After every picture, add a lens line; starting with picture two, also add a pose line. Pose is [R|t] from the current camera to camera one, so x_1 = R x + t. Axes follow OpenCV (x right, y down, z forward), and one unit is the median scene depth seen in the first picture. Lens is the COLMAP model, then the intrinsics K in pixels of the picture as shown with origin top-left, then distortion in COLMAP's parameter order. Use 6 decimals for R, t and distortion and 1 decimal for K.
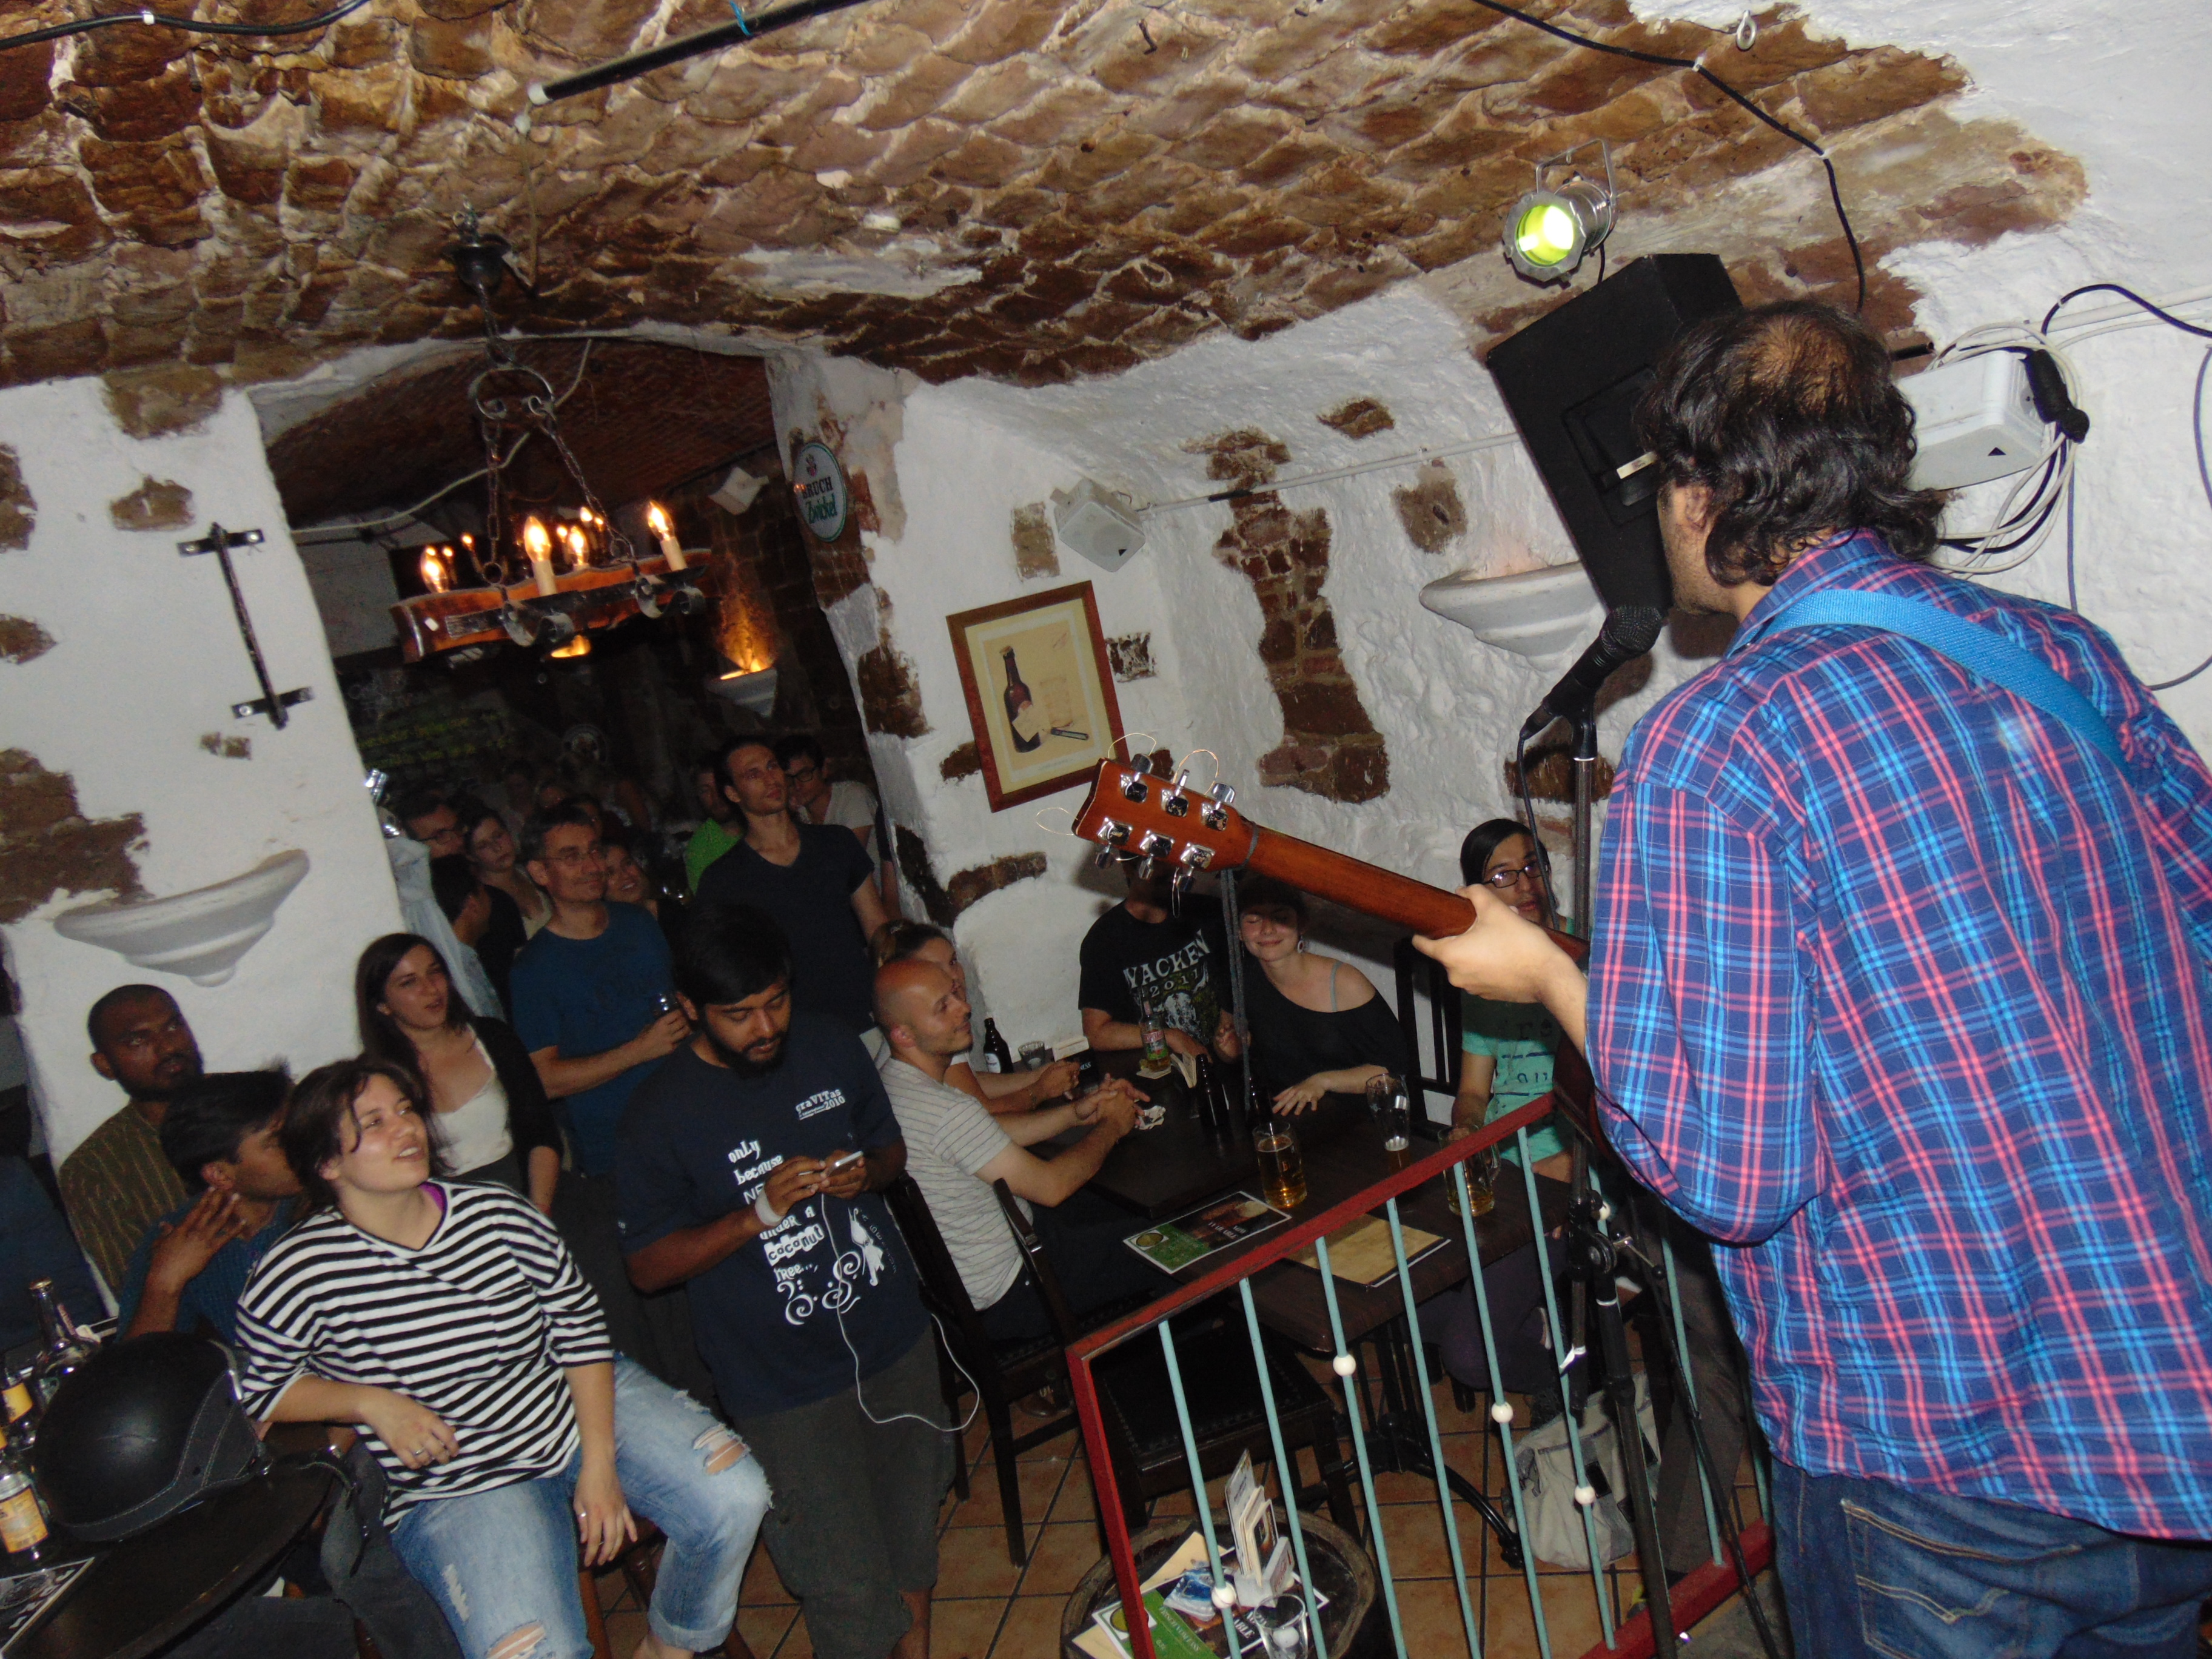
lens RADIAL K [[1699.8, 0, 1105.4], [0, 1699.8, 827.6], [0, 0, 1]] dist [-0.011806, 0.059076]
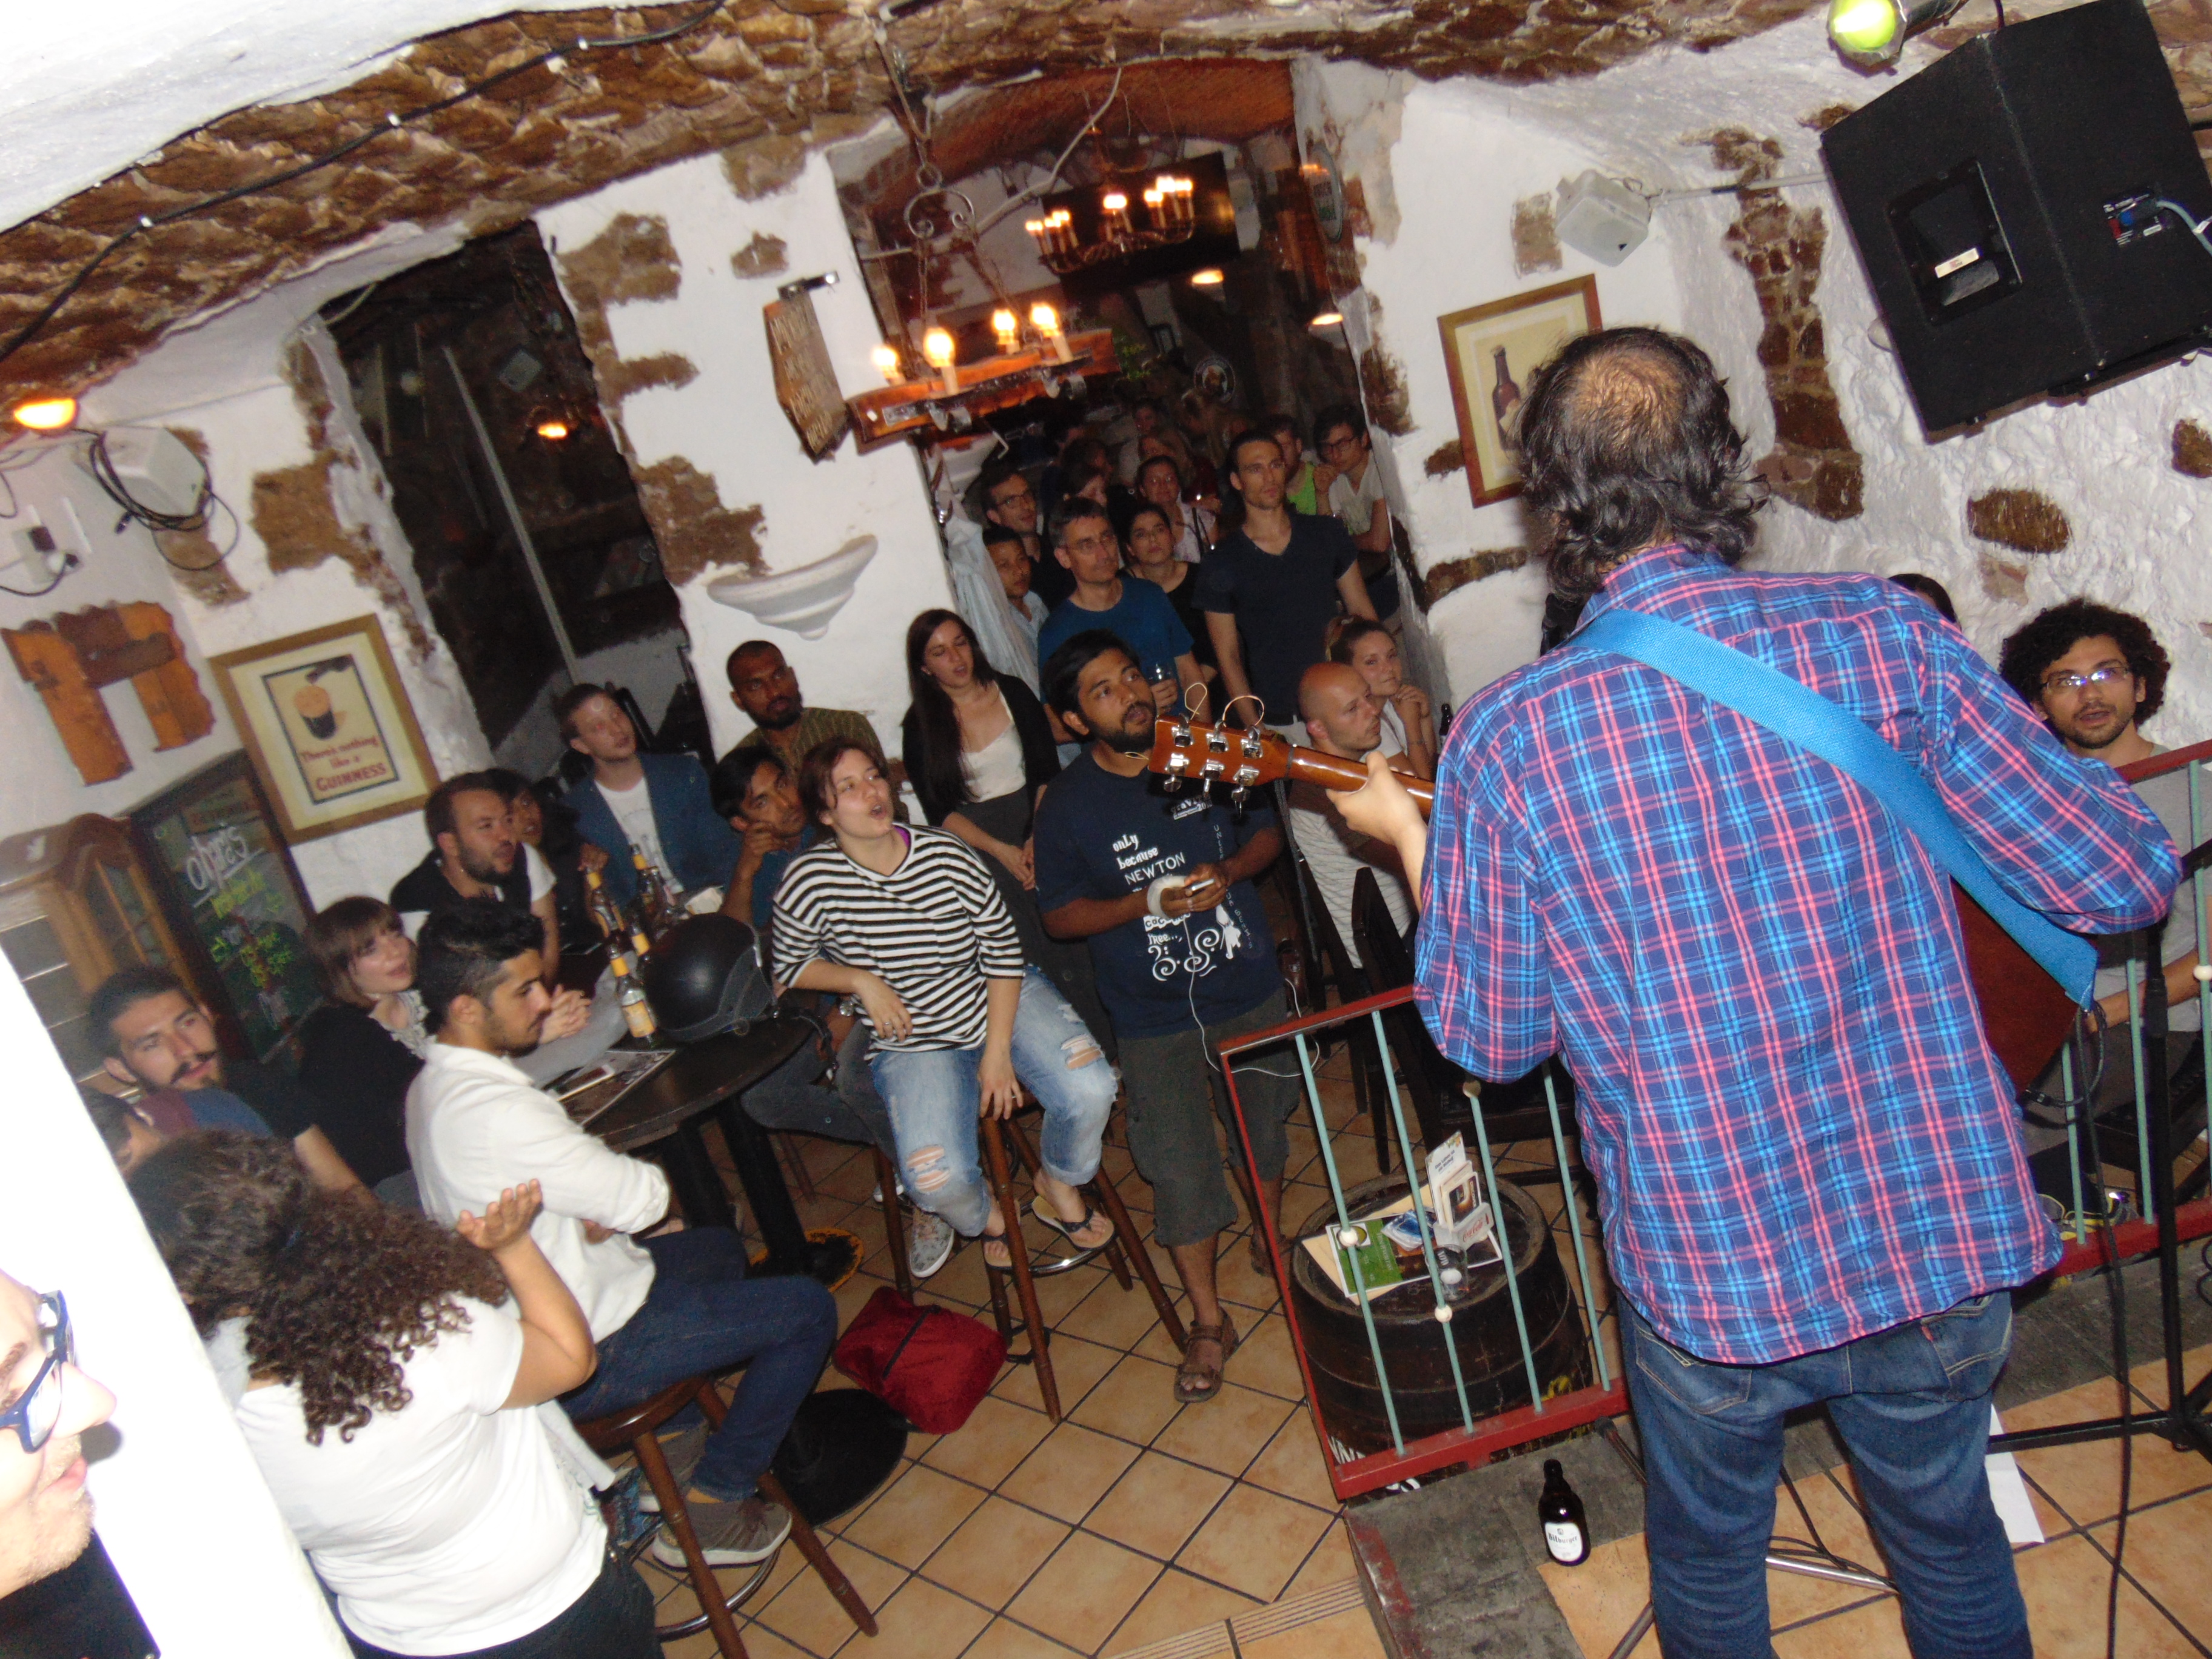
lens RADIAL K [[1692.4, 0, 1112.2], [0, 1692.4, 837.3], [0, 0, 1]] dist [-0.022606, 0.075606]
pose [[0.909593, 0.124392, -0.396443, 0.228920], [-0.018182, 0.965137, 0.261115, -0.109214], [0.415102, -0.230300, 0.880143, -0.085876]]
